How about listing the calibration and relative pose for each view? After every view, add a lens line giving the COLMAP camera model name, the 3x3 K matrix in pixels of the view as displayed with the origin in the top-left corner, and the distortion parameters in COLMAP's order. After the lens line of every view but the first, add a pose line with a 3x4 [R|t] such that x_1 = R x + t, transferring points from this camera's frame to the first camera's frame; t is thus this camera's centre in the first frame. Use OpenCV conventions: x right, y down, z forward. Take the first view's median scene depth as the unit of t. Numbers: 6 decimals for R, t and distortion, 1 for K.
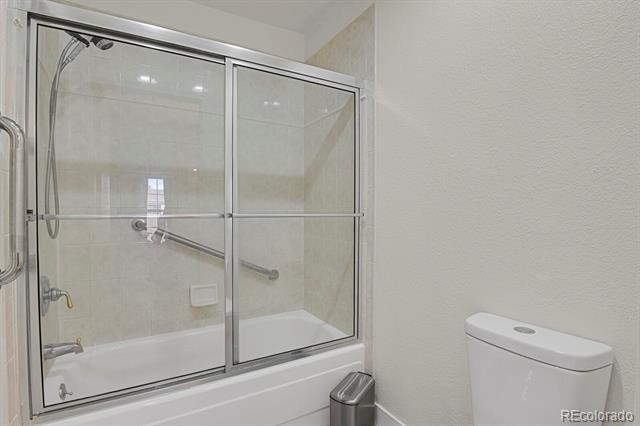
lens RADIAL K [[314.0, 0, 321.0], [0, 314.0, 213.6], [0, 0, 1]] dist [-0.018725, -0.001486]
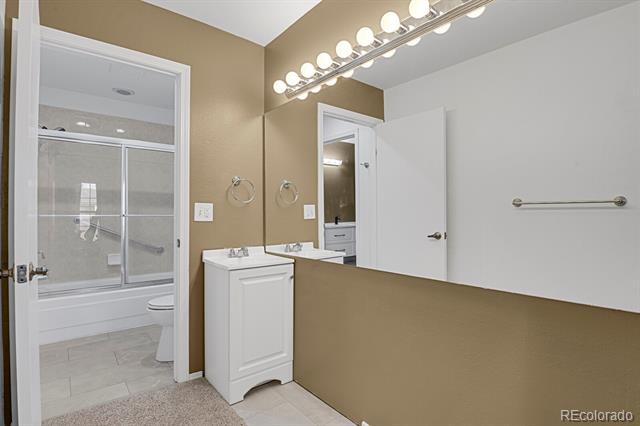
lens RADIAL K [[314.0, 0, 317.7], [0, 314.0, 213.8], [0, 0, 1]] dist [-0.018725, -0.001486]
pose [[0.988836, 0.008256, 0.148781, 0.449575], [-0.007329, 0.999950, -0.006780, -0.002063], [-0.148830, 0.005614, 0.988847, -0.847098]]
